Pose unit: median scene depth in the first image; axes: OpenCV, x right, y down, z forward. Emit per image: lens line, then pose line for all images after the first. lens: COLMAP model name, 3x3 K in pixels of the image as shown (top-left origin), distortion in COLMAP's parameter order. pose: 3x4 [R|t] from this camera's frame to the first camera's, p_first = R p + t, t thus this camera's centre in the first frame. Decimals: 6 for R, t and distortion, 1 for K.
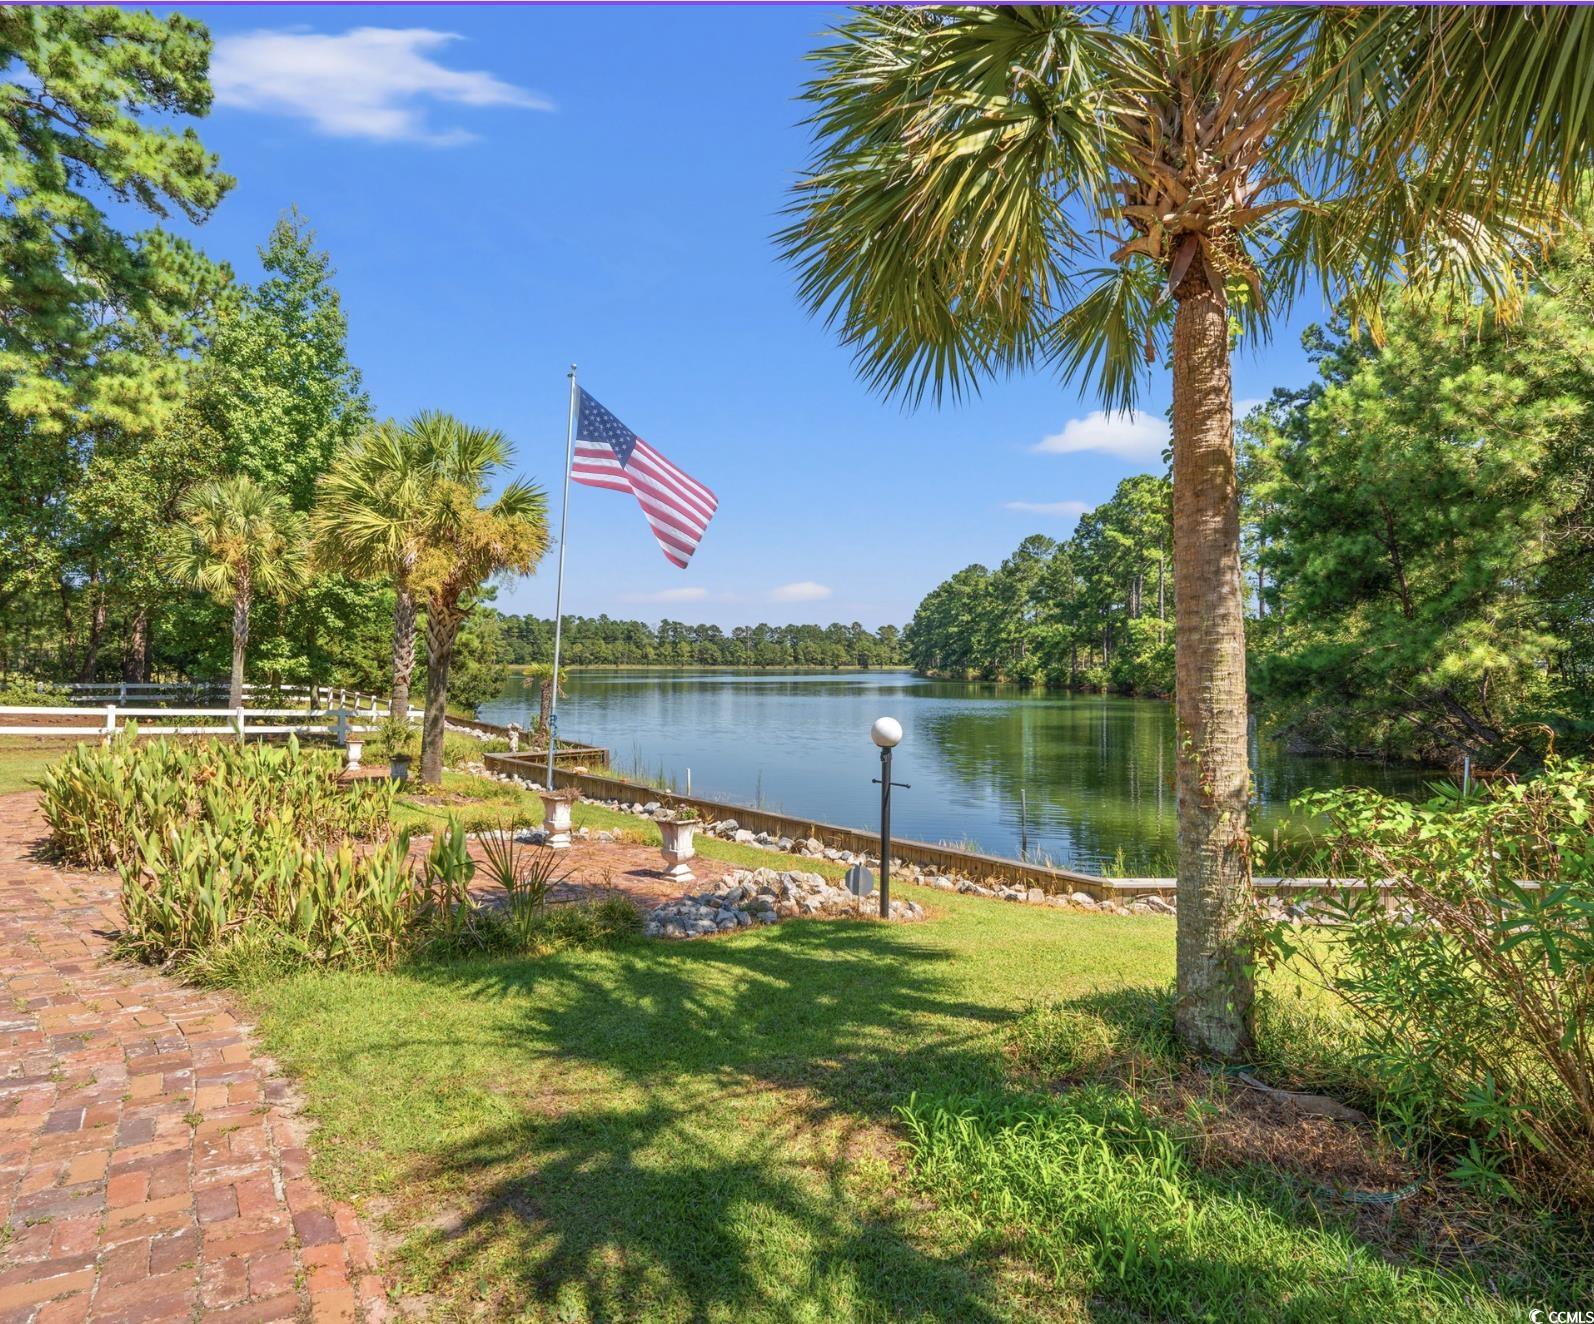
lens RADIAL K [[871.8, 0, 803.2], [0, 871.8, 669.8], [0, 0, 1]] dist [-0.020760, -0.000424]
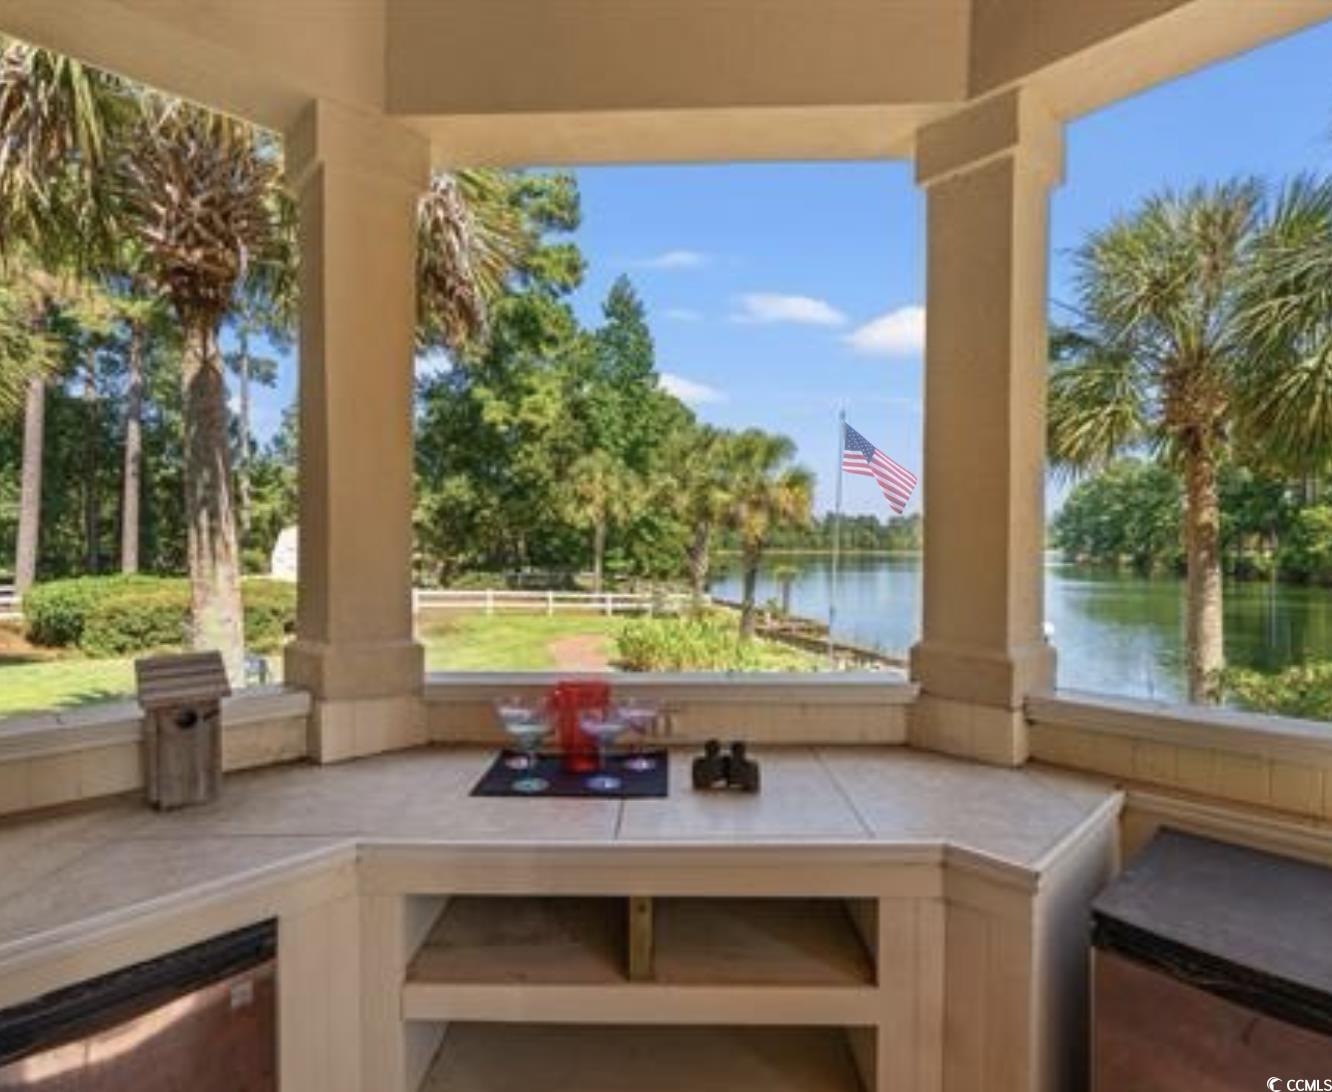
lens RADIAL K [[725.4, 0, 665.5], [0, 725.4, 548.0], [0, 0, 1]] dist [-0.003307, 0.000007]
pose [[0.930055, -0.003899, -0.367401, -0.026699], [0.001654, 0.999978, -0.006426, -0.027364], [0.367418, 0.005369, 0.930041, -0.215972]]
